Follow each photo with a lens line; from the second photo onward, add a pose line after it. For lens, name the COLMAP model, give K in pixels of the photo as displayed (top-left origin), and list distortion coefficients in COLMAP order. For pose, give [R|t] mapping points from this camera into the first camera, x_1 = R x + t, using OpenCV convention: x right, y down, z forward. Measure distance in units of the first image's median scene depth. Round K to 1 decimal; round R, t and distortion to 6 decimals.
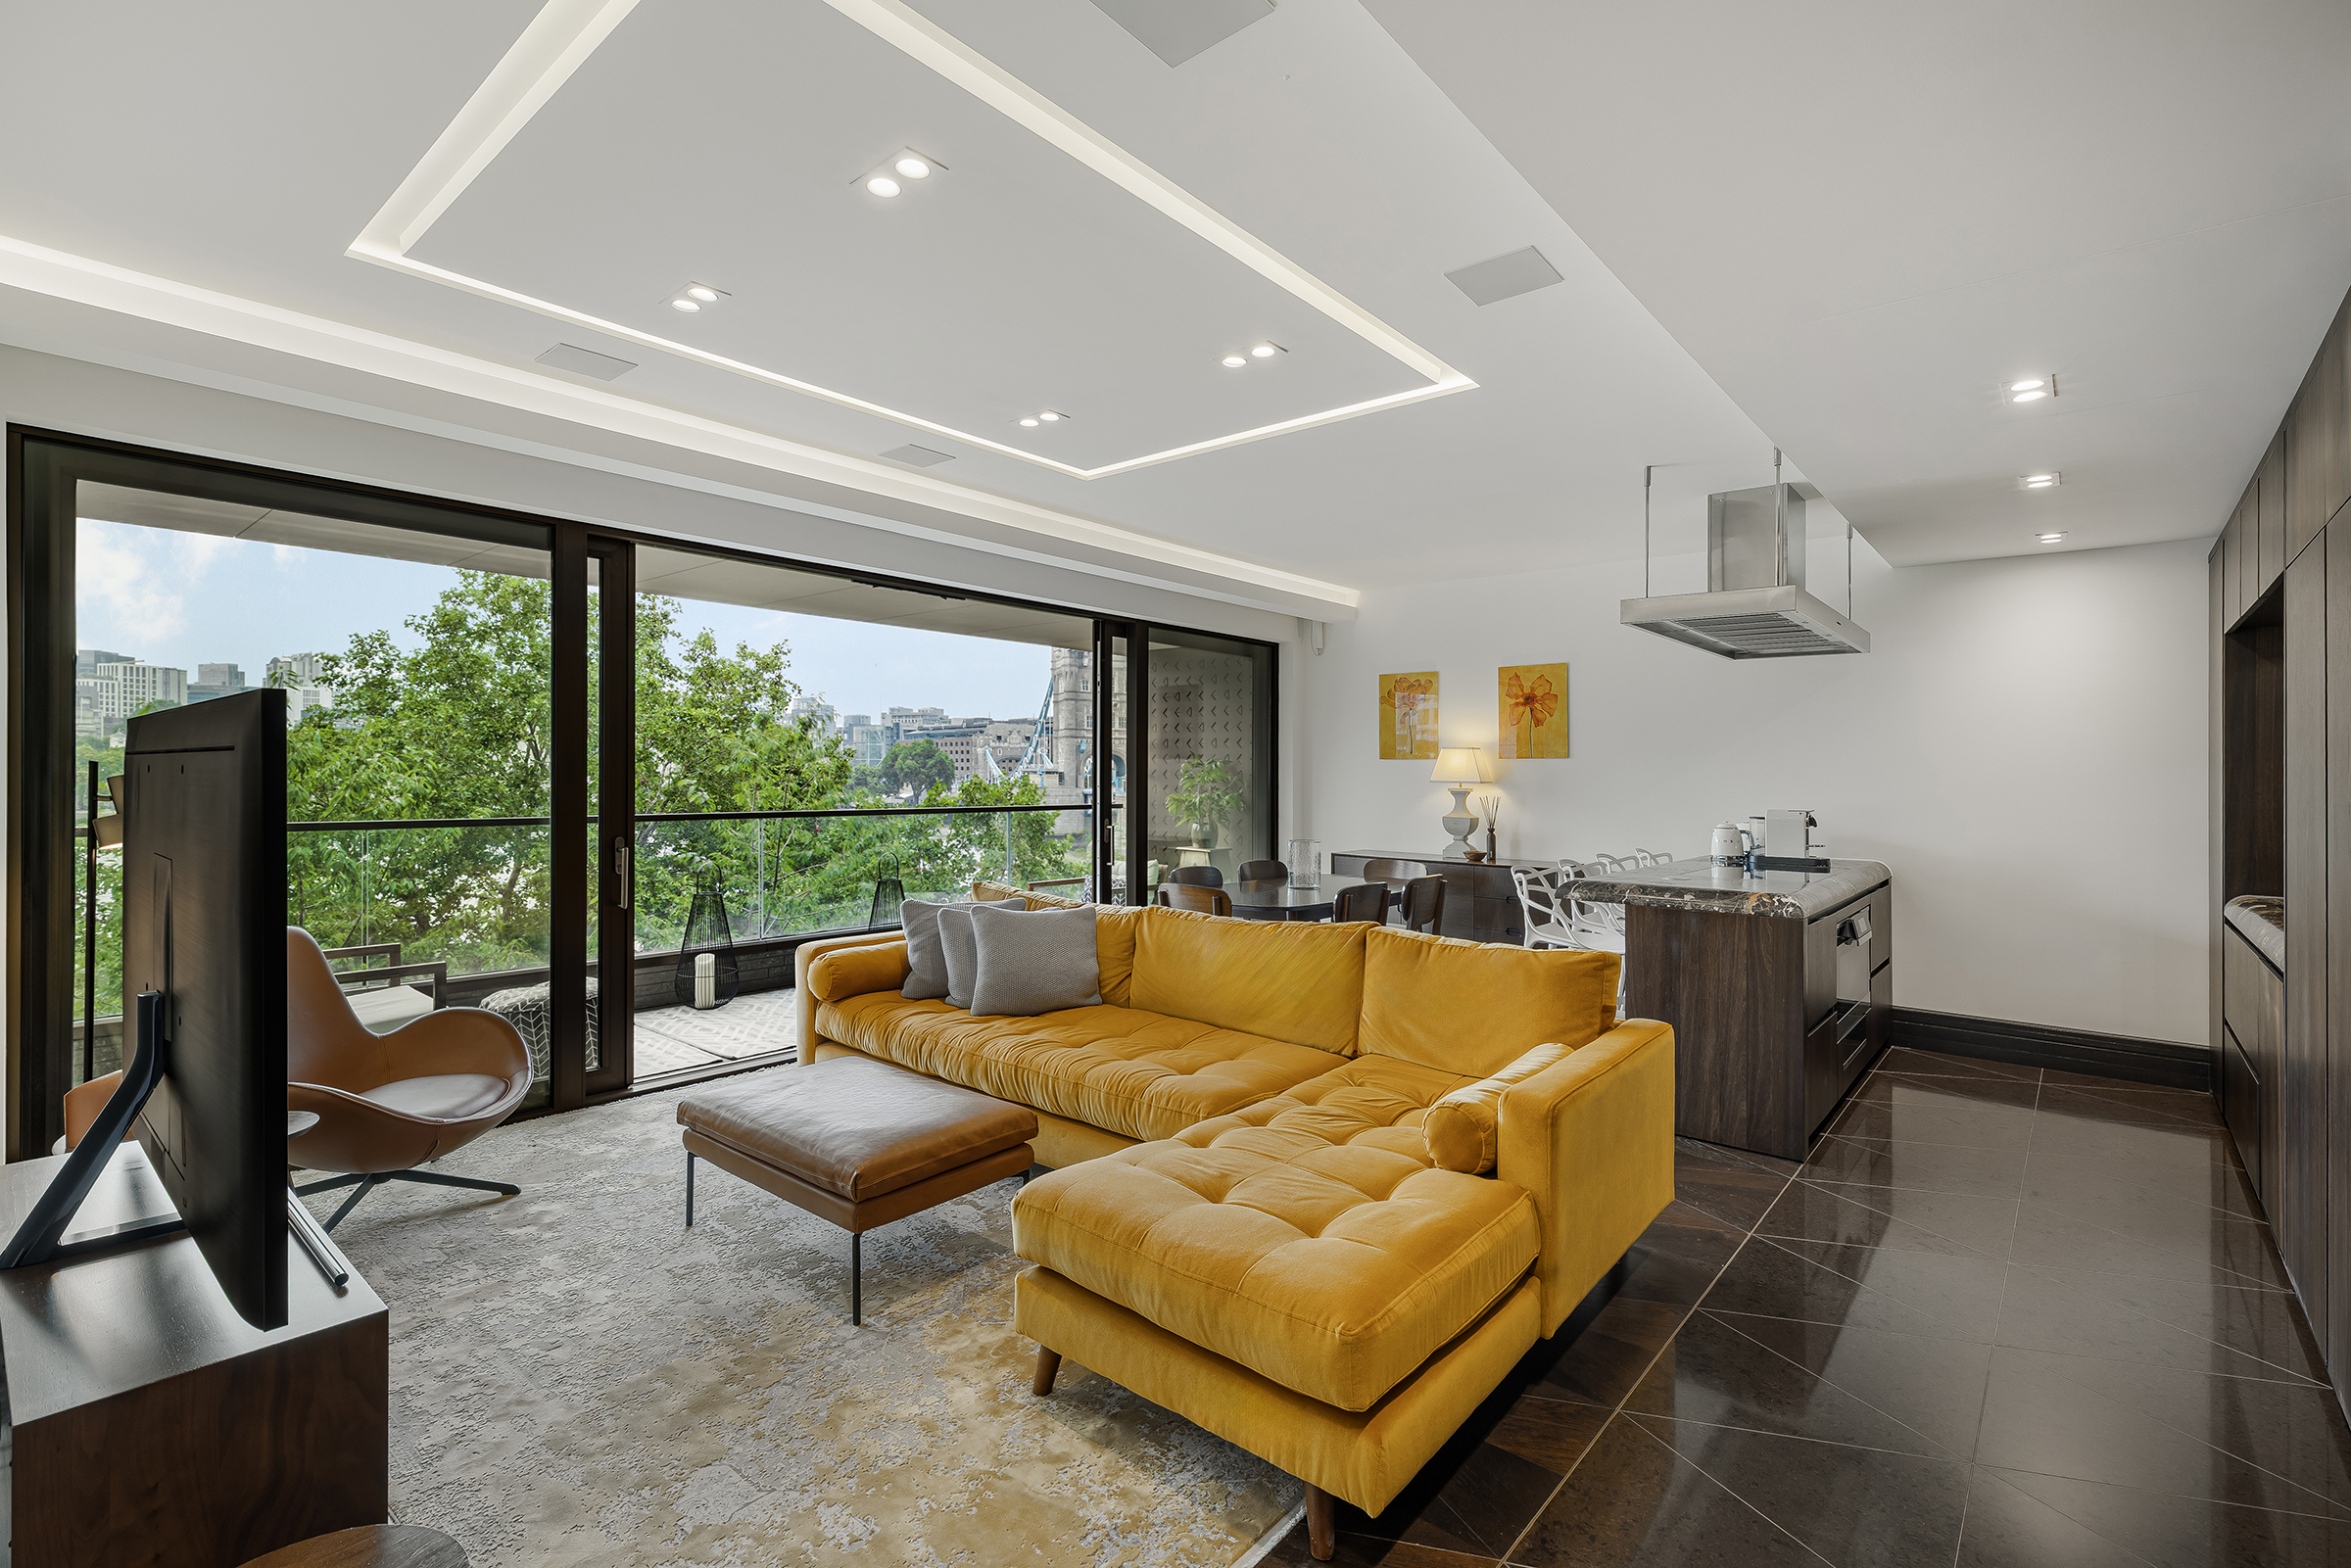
lens RADIAL K [[1060.5, 0, 1178.2], [0, 1060.5, 782.0], [0, 0, 1]] dist [0.017037, -0.000106]
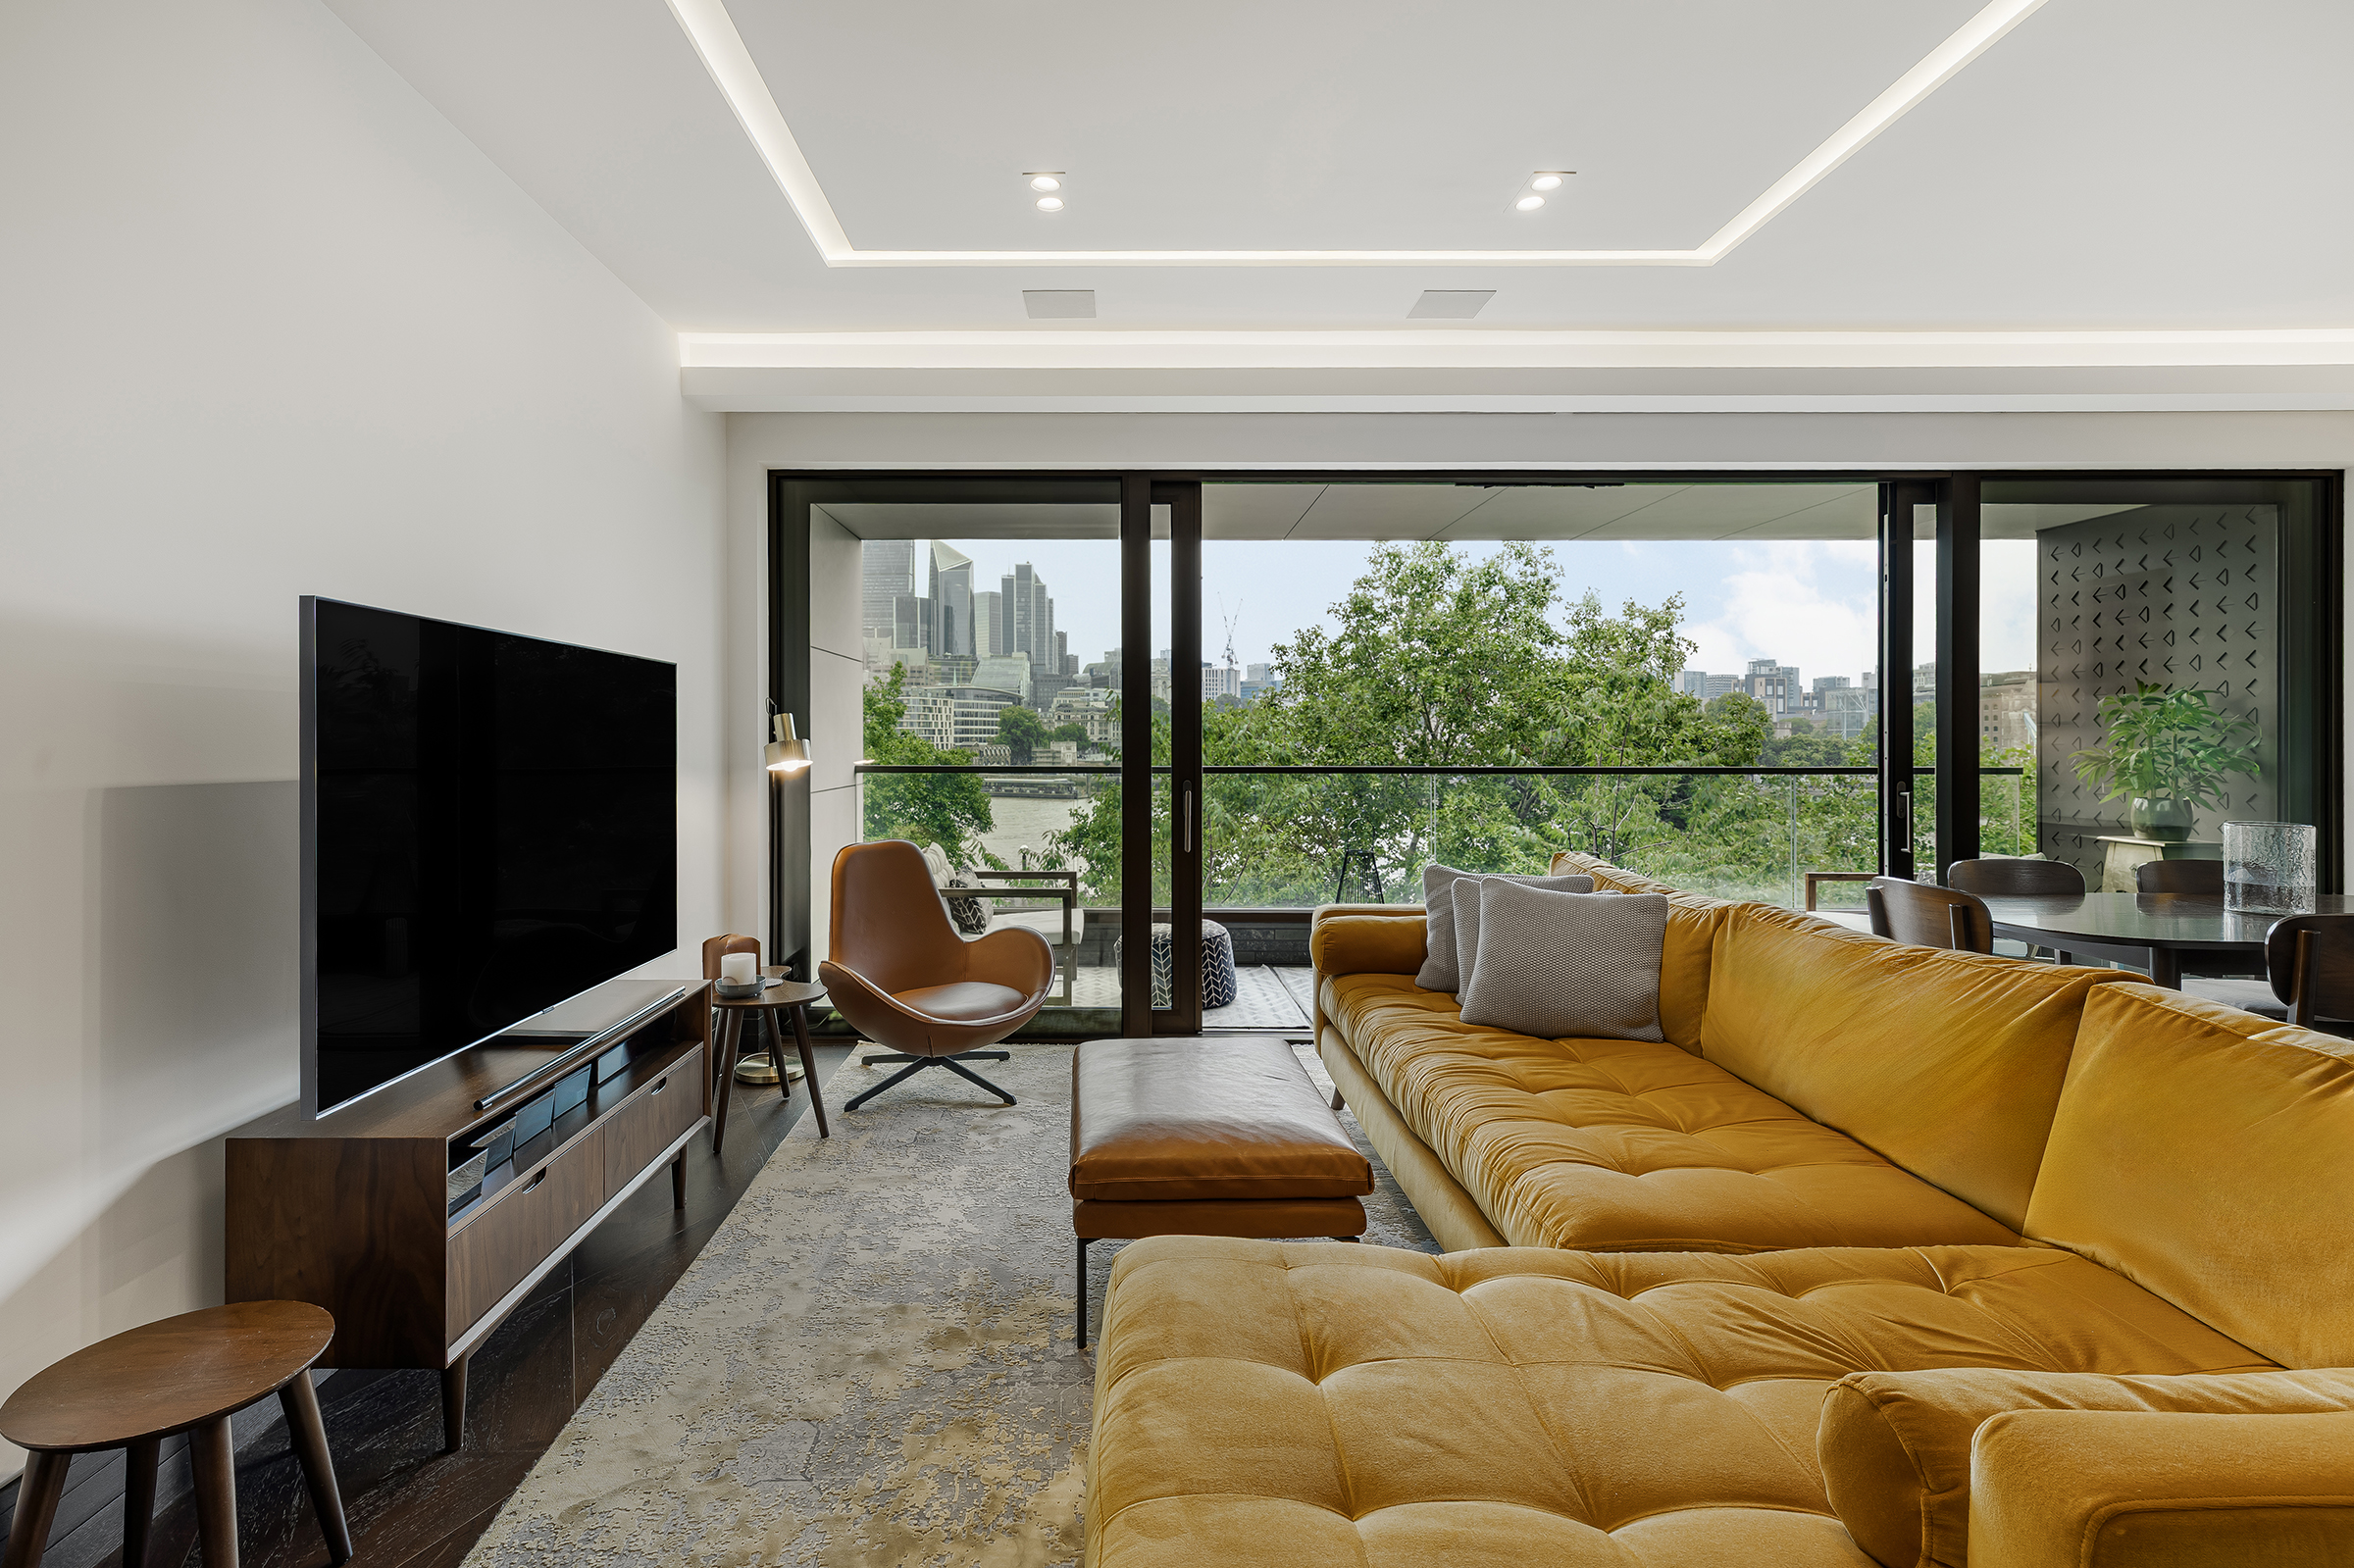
lens RADIAL K [[1112.5, 0, 1173.7], [0, 1112.5, 761.1], [0, 0, 1]] dist [0.002192, -0.000554]
pose [[0.649268, -0.001067, -0.760559, 0.176665], [0.000228, 0.999999, -0.001208, 0.024017], [0.760560, 0.000610, 0.649268, 0.217141]]
